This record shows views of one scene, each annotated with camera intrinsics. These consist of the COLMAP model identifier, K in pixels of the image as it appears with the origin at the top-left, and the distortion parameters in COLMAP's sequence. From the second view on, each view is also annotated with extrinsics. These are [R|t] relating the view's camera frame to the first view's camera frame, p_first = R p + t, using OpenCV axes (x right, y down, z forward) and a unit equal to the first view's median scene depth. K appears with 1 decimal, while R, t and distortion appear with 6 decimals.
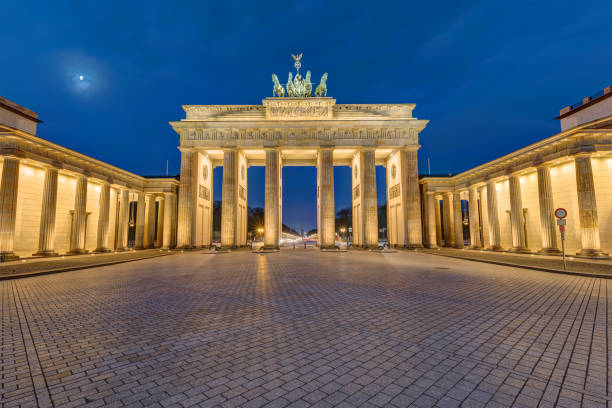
lens RADIAL K [[264.9, 0, 306.0], [0, 264.9, 204.0], [0, 0, 1]] dist [-0.002178, -0.000492]
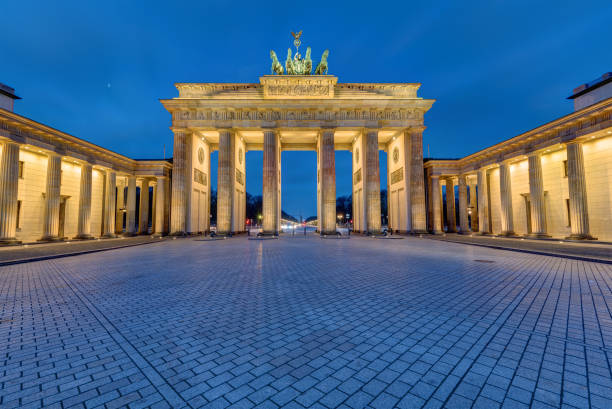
lens RADIAL K [[209.5, 0, 304.2], [0, 209.5, 200.3], [0, 0, 1]] dist [0.001475, -0.000059]
pose [[0.999975, -0.000735, 0.007019, -0.012028], [0.000669, 0.999956, 0.009344, 0.036633], [-0.007026, -0.009339, 0.999932, 0.244458]]
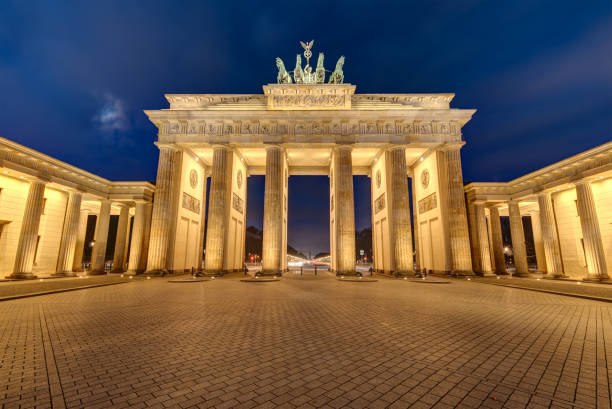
lens RADIAL K [[184.5, 0, 307.8], [0, 184.5, 222.9], [0, 0, 1]] dist [0.004439, -0.000002]
pose [[0.999865, 0.005900, -0.015345, -0.019474], [-0.007125, 0.996686, -0.081030, 0.063480], [0.014816, 0.081128, 0.996594, 0.467756]]
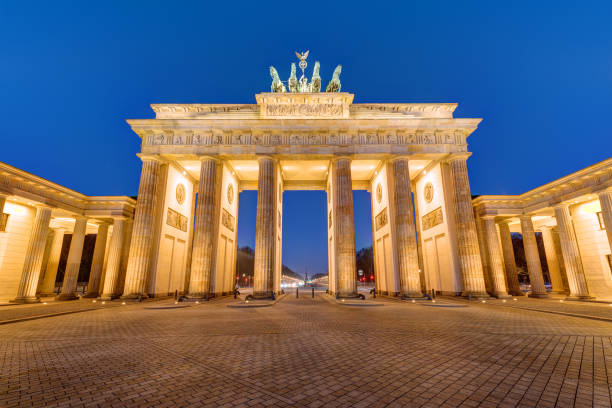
lens RADIAL K [[178.4, 0, 305.5], [0, 178.4, 238.2], [0, 0, 1]] dist [0.004444, 0.000029]
pose [[0.999975, -0.001164, -0.006991, -0.020441], [0.000351, 0.993349, -0.115144, 0.069023], [0.007079, 0.115139, 0.993324, 0.532144]]
